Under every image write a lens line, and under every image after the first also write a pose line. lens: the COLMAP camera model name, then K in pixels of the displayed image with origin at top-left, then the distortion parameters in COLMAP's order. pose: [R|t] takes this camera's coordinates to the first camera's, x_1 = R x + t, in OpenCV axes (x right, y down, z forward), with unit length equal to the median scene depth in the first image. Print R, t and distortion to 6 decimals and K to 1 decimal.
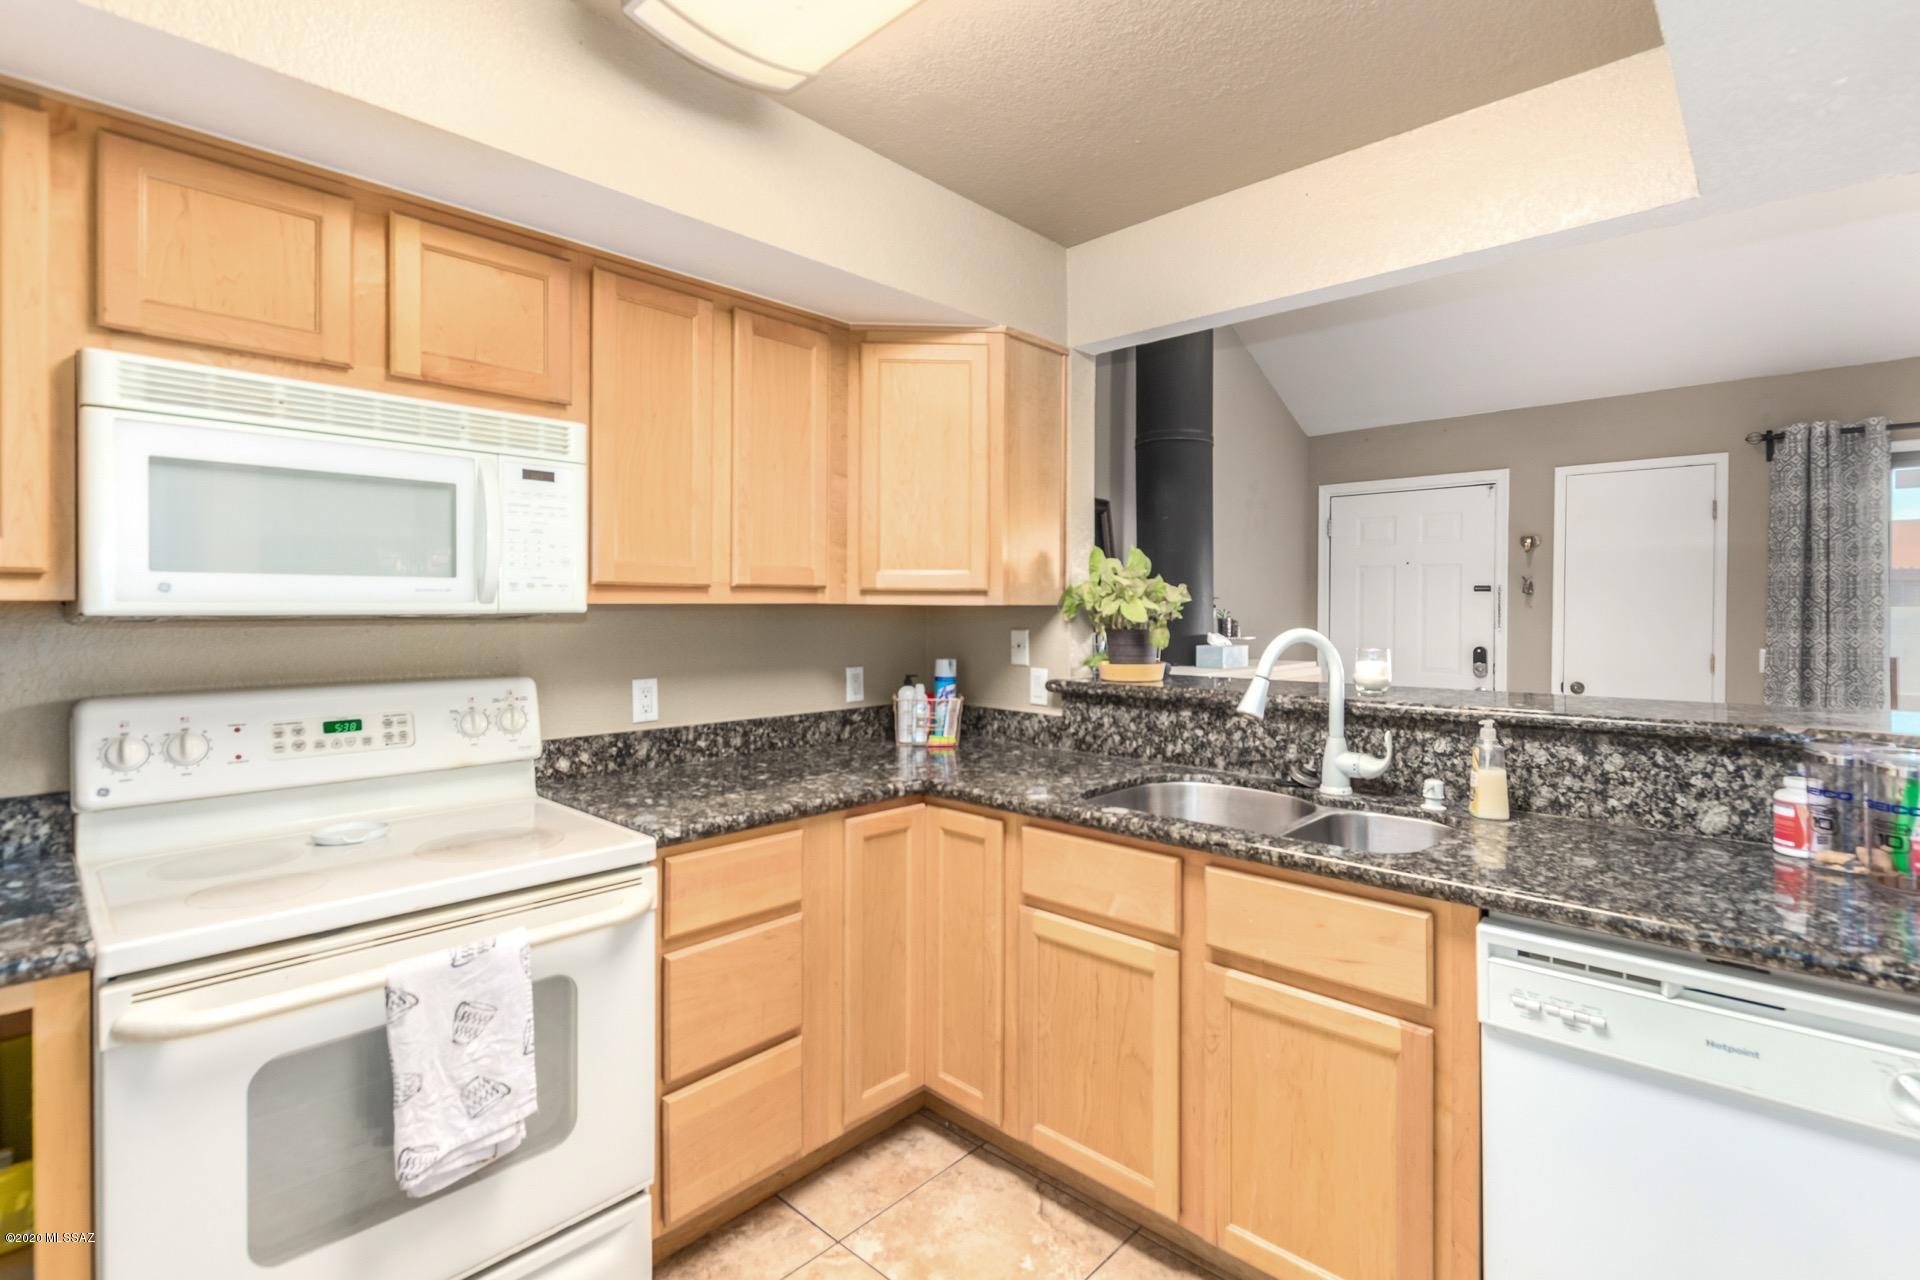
lens RADIAL K [[899.3, 0, 959.4], [0, 899.3, 623.1], [0, 0, 1]] dist [-0.021912, -0.000481]
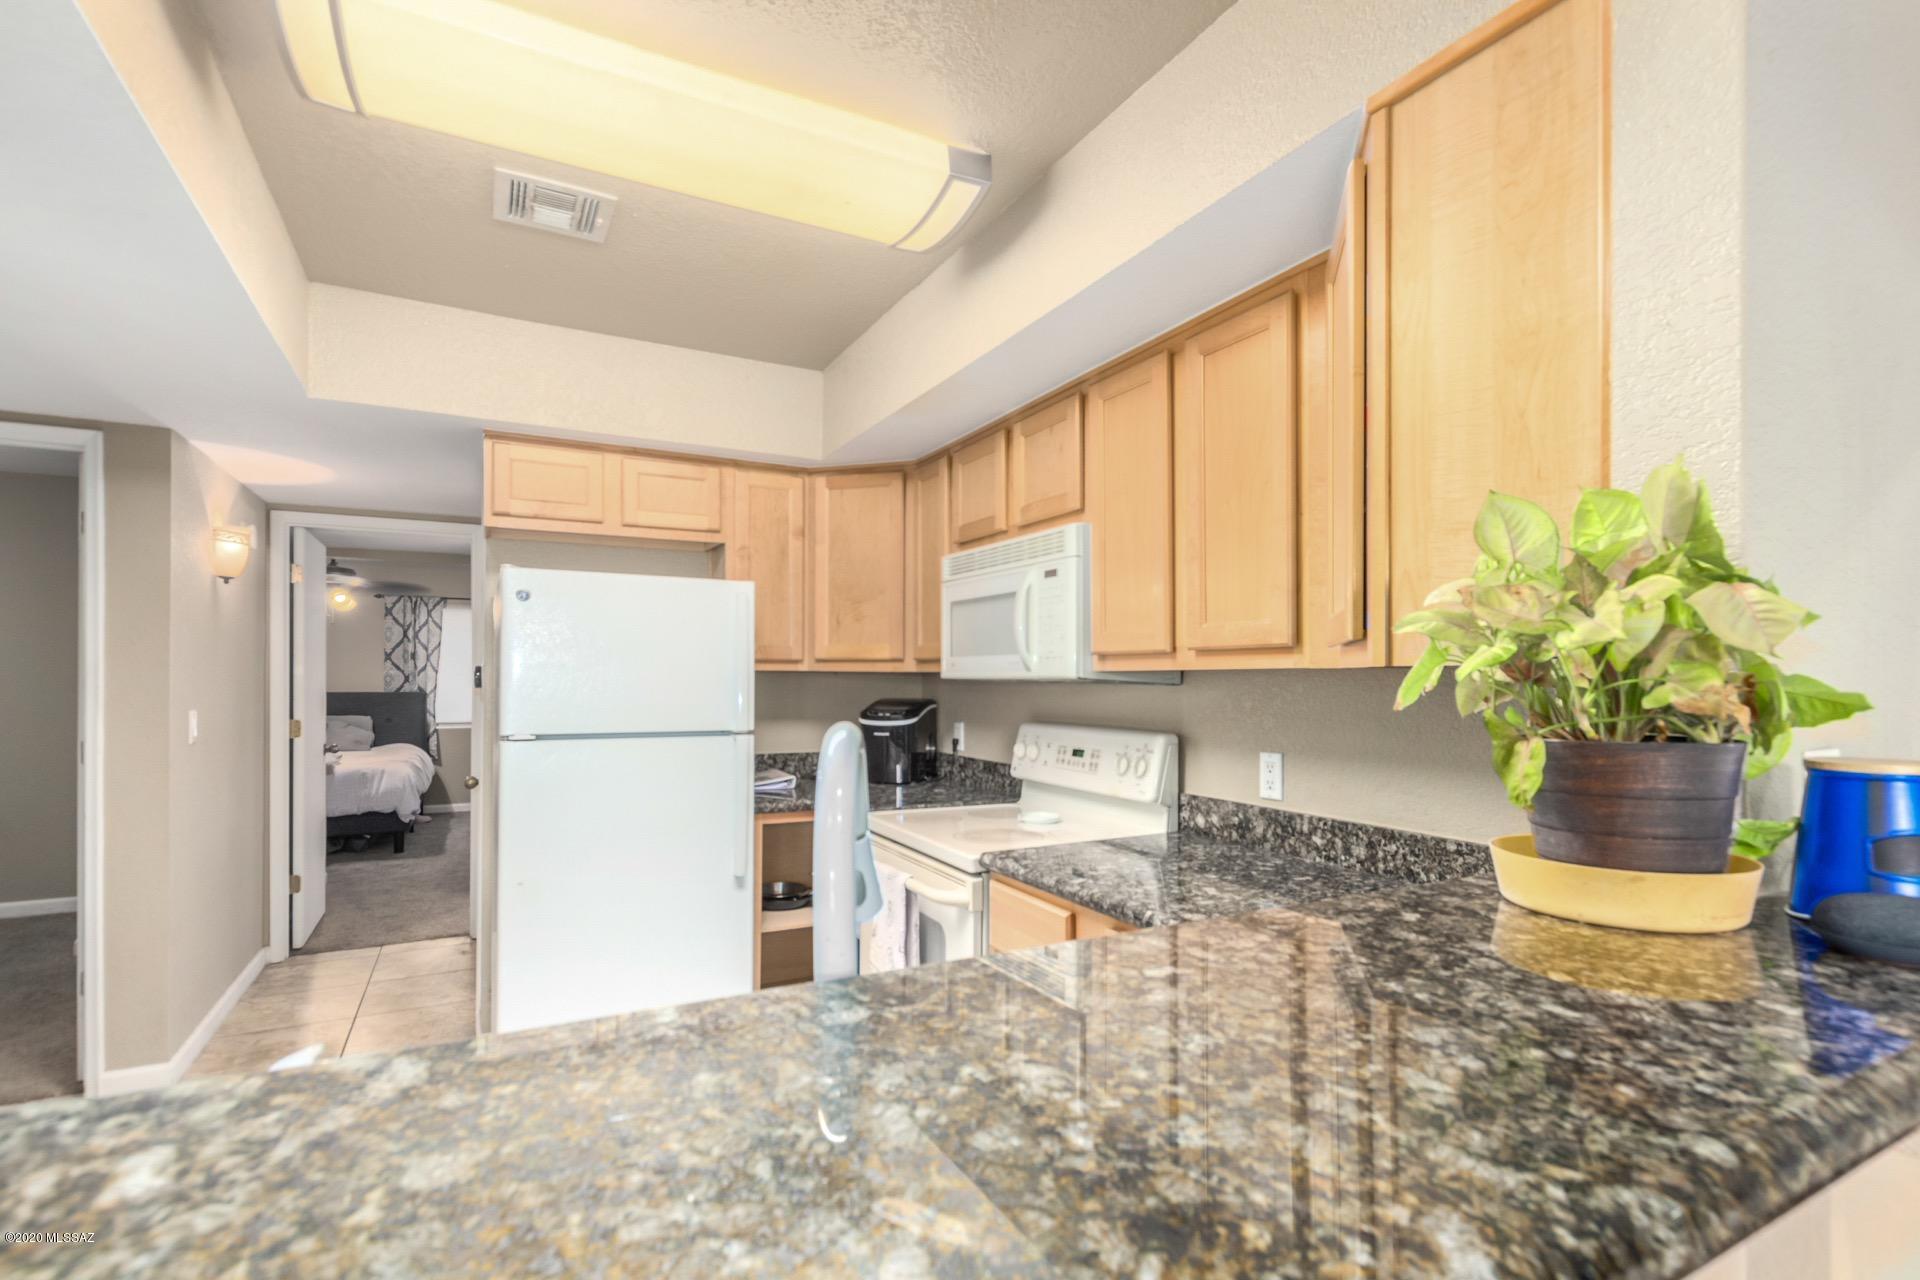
lens RADIAL K [[899.3, 0, 966.9], [0, 899.3, 659.9], [0, 0, 1]] dist [-0.021912, -0.000481]
pose [[-0.318961, -0.013701, -0.947669, 0.618855], [-0.017108, 0.999816, -0.008697, -0.019148], [0.947614, 0.013439, -0.319136, 0.990646]]
